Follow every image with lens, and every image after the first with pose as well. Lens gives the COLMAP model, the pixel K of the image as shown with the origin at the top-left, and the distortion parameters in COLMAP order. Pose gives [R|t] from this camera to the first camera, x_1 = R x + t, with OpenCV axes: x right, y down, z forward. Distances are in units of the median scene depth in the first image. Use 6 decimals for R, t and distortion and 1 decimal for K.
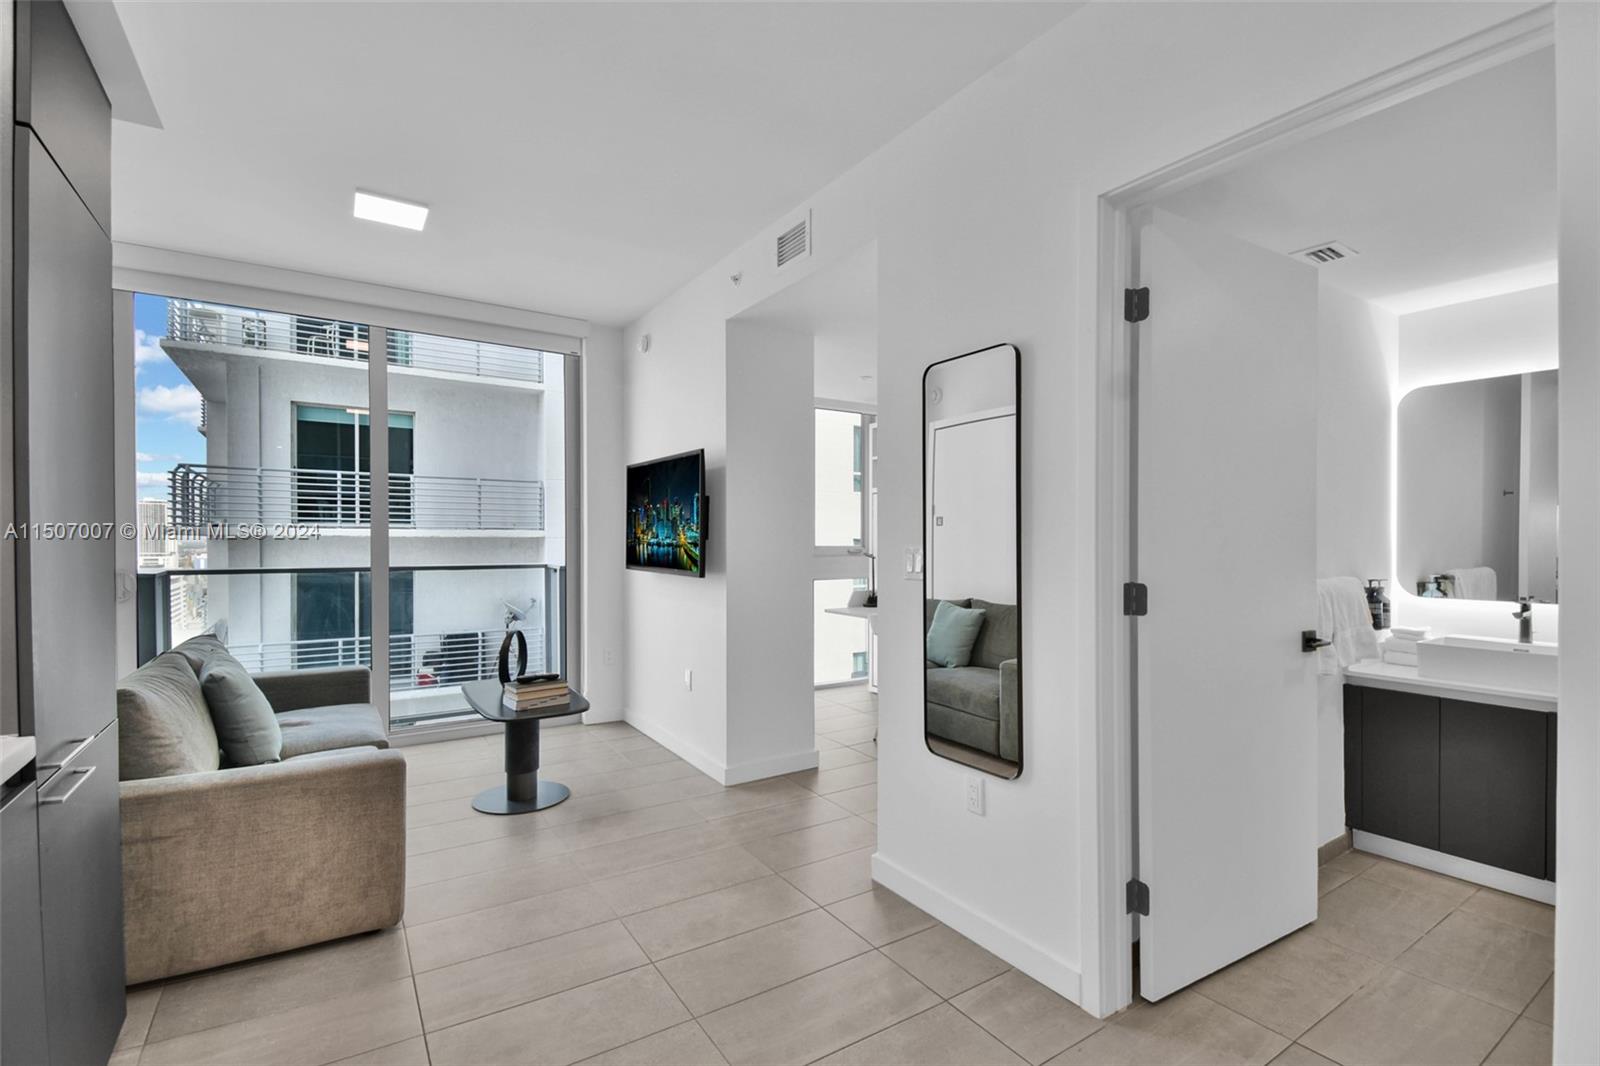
lens RADIAL K [[727.4, 0, 826.2], [0, 727.4, 549.1], [0, 0, 1]] dist [0.007953, -0.014252]
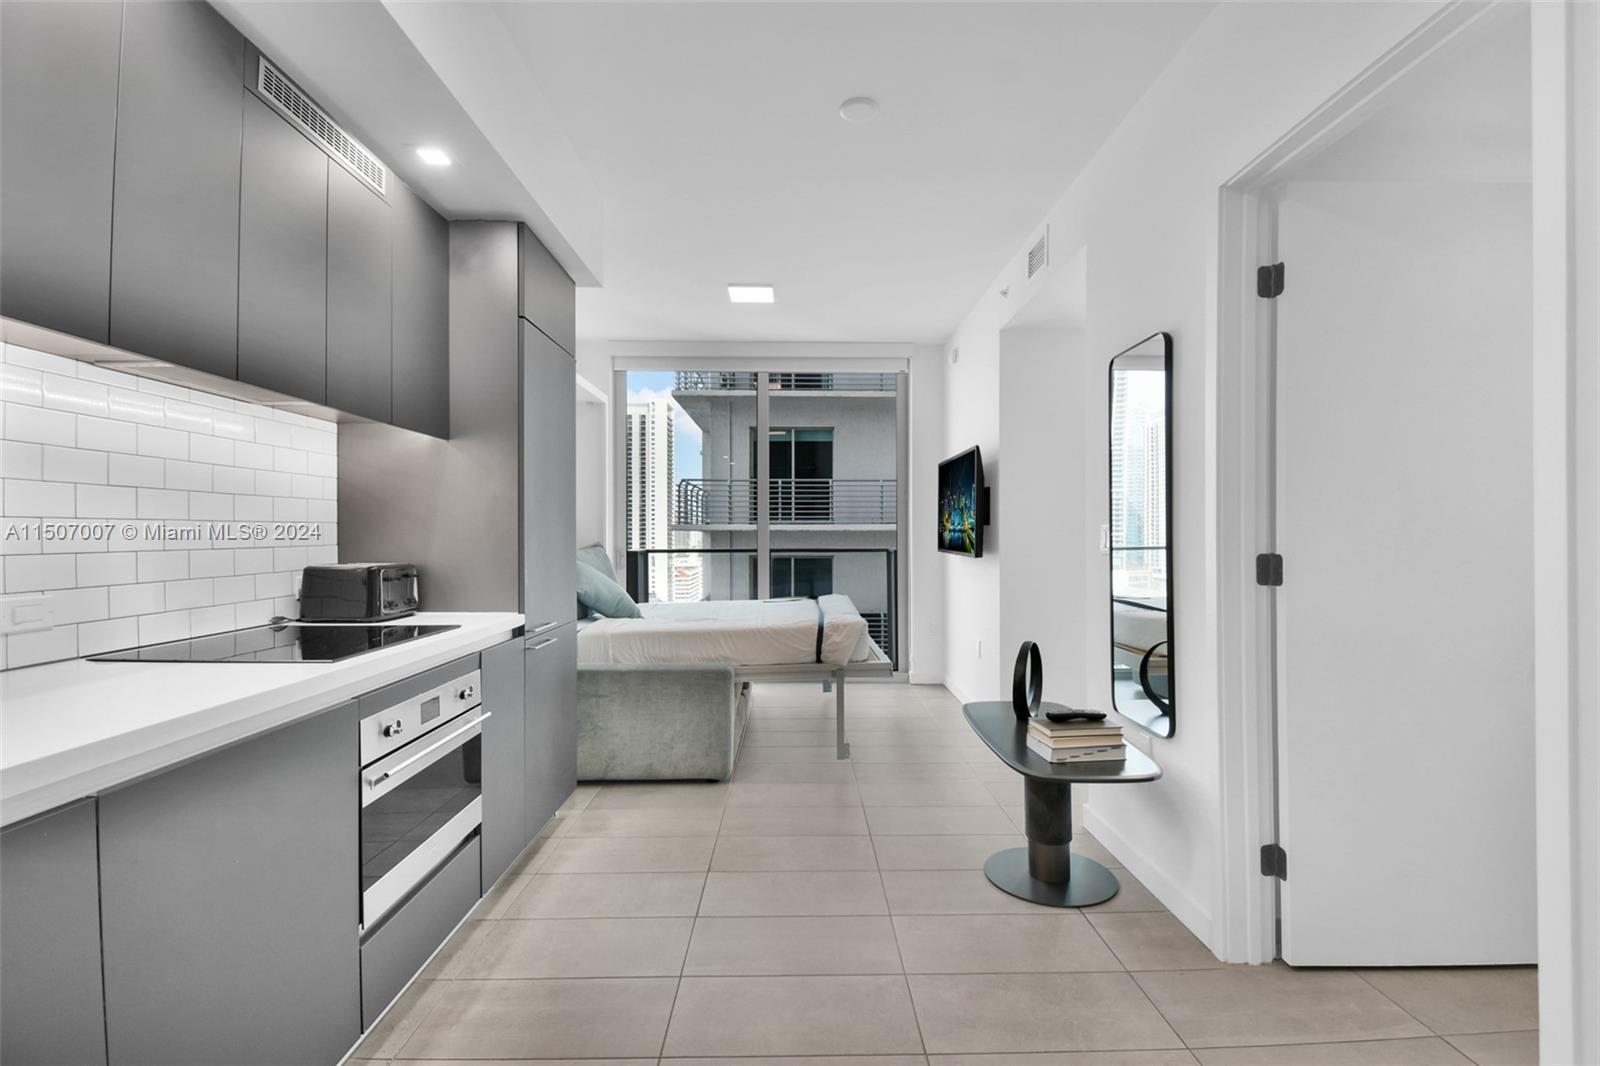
lens RADIAL K [[727.4, 0, 826.1], [0, 727.4, 536.9], [0, 0, 1]] dist [0.007953, -0.014252]
pose [[0.849333, -0.003251, -0.527847, 0.188008], [-0.002159, 0.999951, -0.009633, 0.014812], [0.527852, 0.009321, 0.849285, -0.083251]]
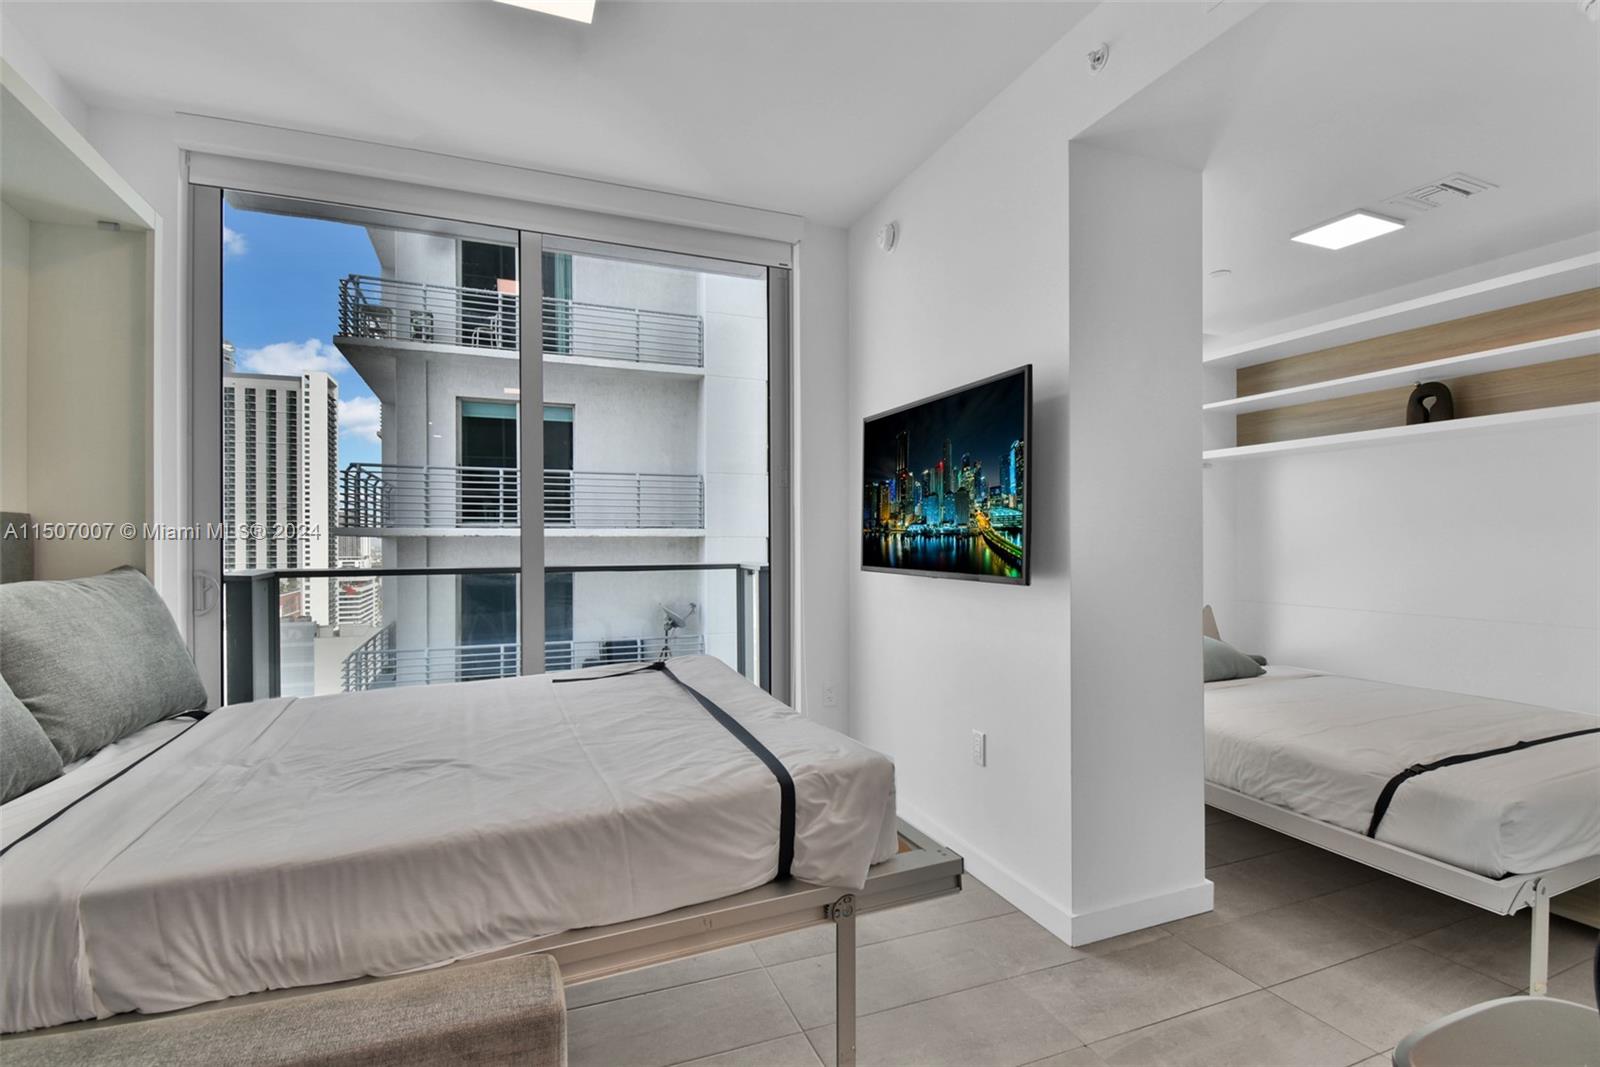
lens RADIAL K [[773.4, 0, 824.1], [0, 773.4, 544.7], [0, 0, 1]] dist [0.004541, -0.006858]
pose [[0.979759, -0.004232, -0.200136, -0.165416], [0.002535, 0.999959, -0.008733, 0.008927], [0.200165, 0.008049, 0.979729, 0.287822]]
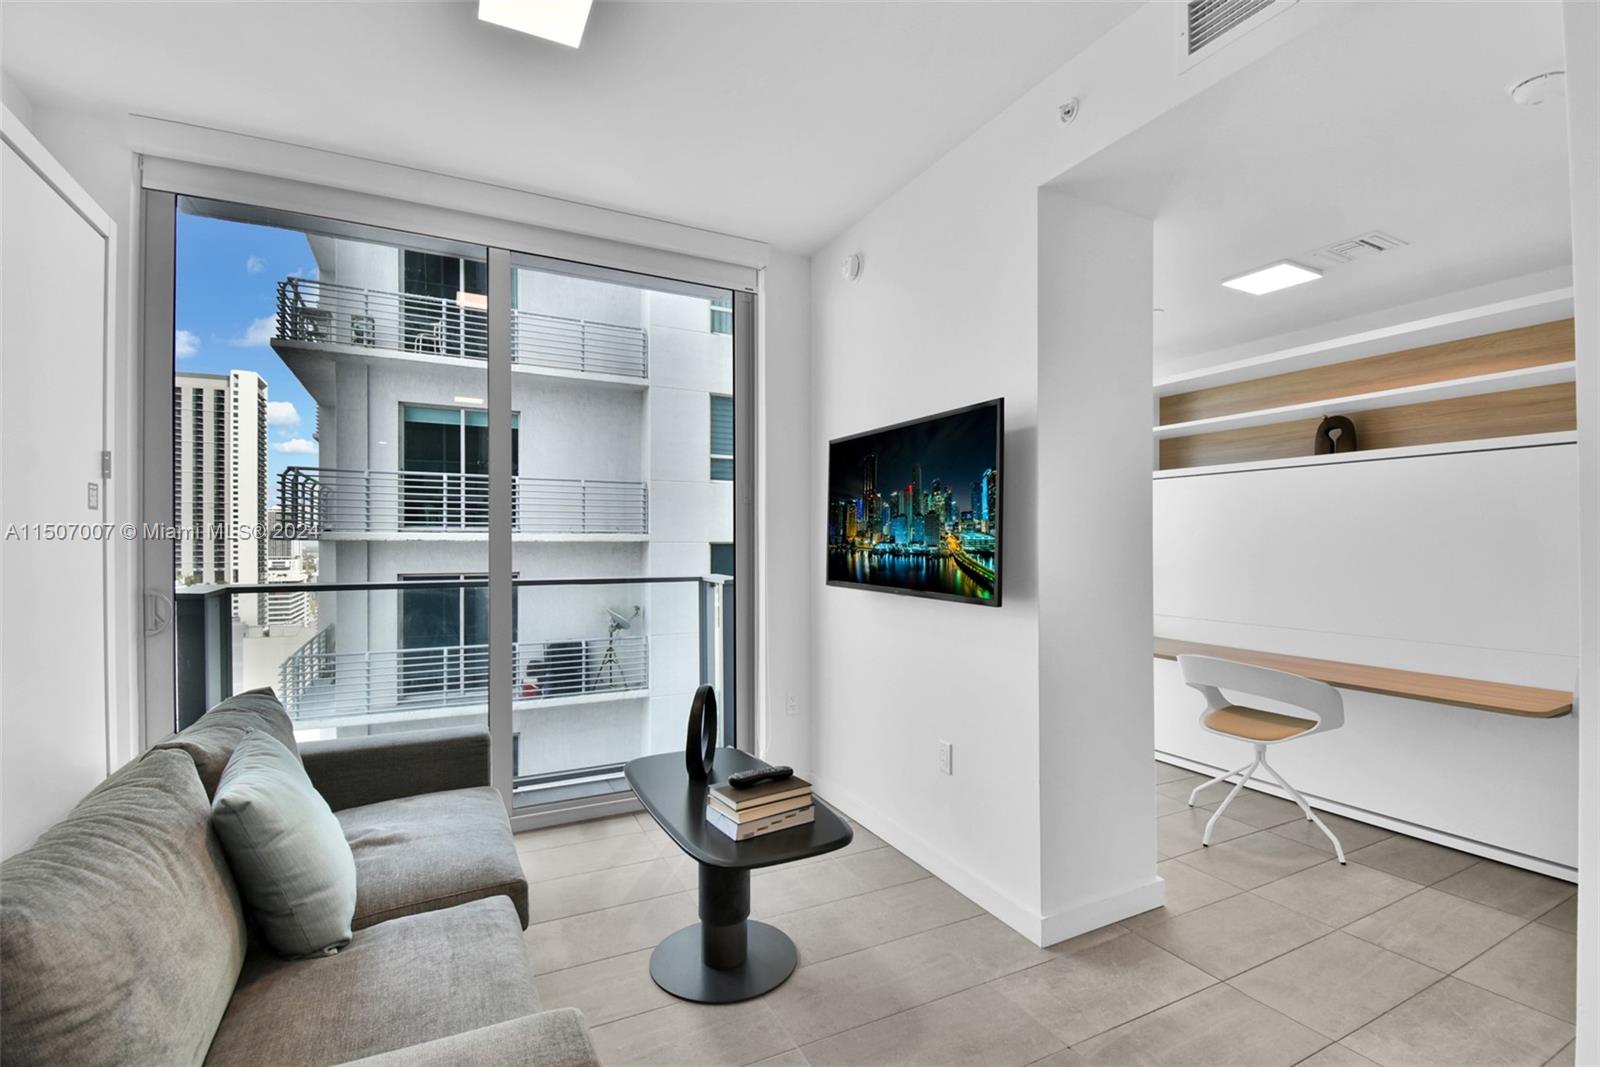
lens RADIAL K [[727.4, 0, 822.5], [0, 727.4, 548.4], [0, 0, 1]] dist [0.007953, -0.014252]
pose [[0.993905, -0.000616, -0.110235, -0.201788], [-0.000045, 0.999982, -0.005998, -0.005057], [0.110237, 0.005966, 0.993887, 0.296409]]
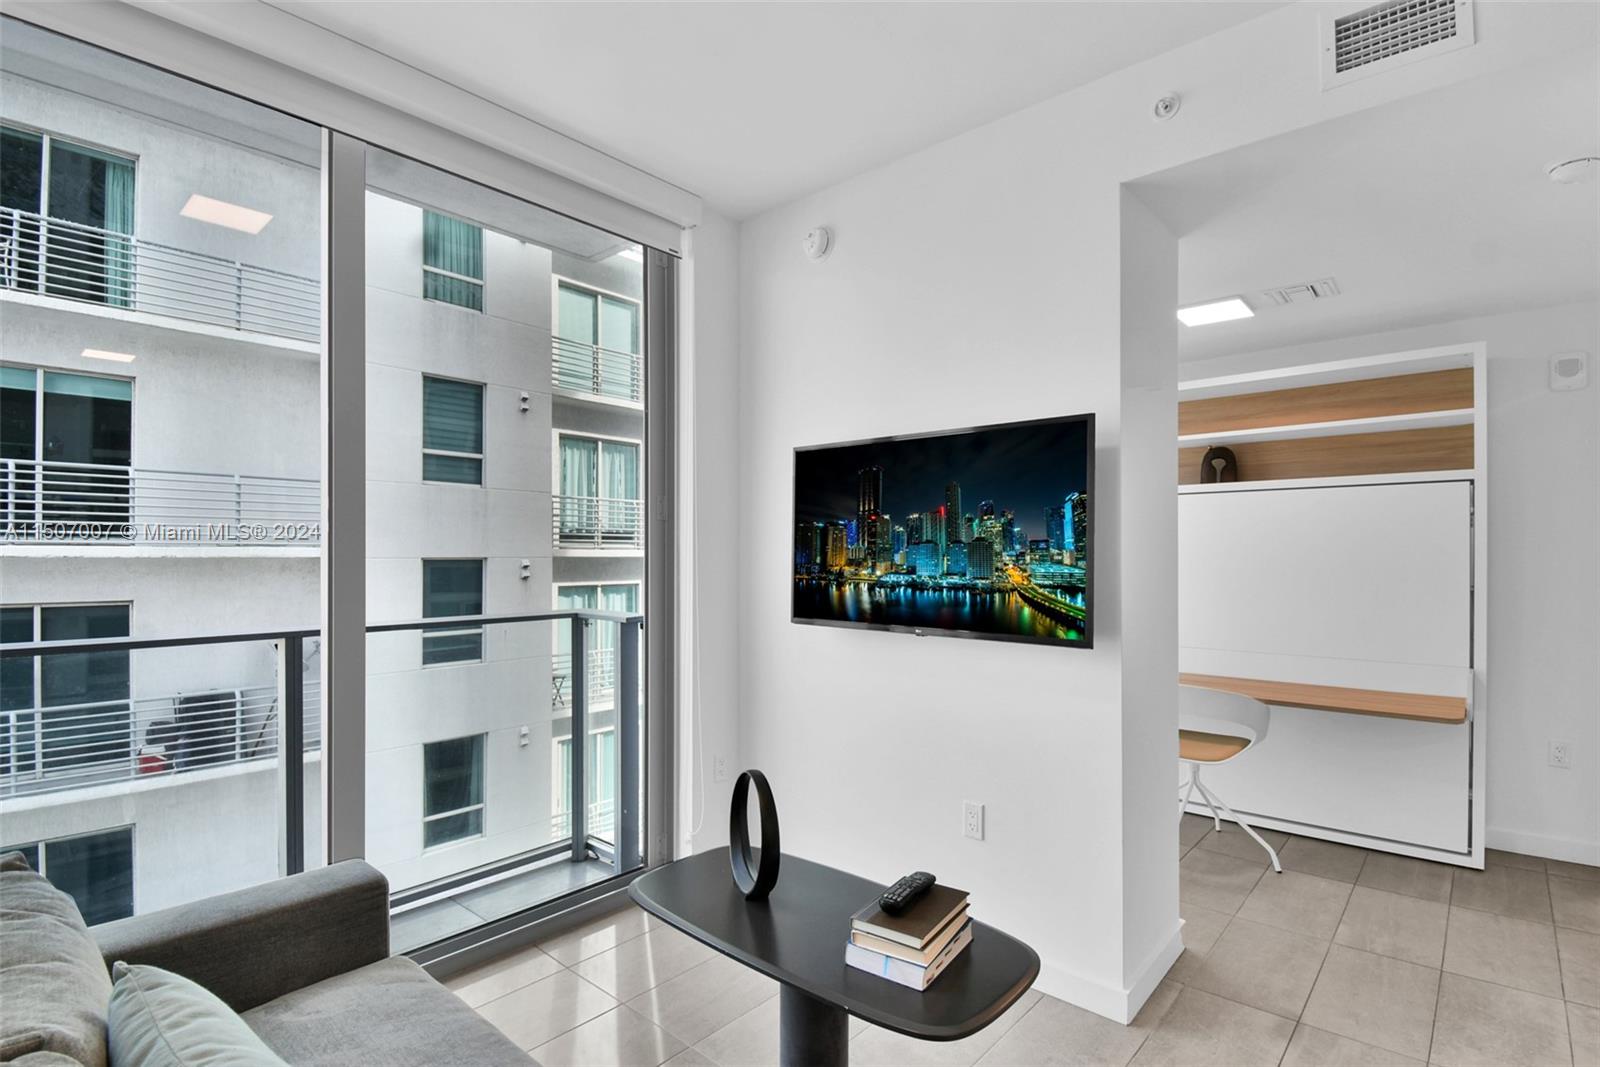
lens RADIAL K [[786.0, 0, 817.6], [0, 786.0, 556.5], [0, 0, 1]] dist [0.004763, -0.016452]
pose [[0.966522, -0.003149, 0.256564, -0.417000], [0.005933, 0.999932, -0.010076, -0.020385], [-0.256515, 0.011261, 0.966475, 0.387155]]
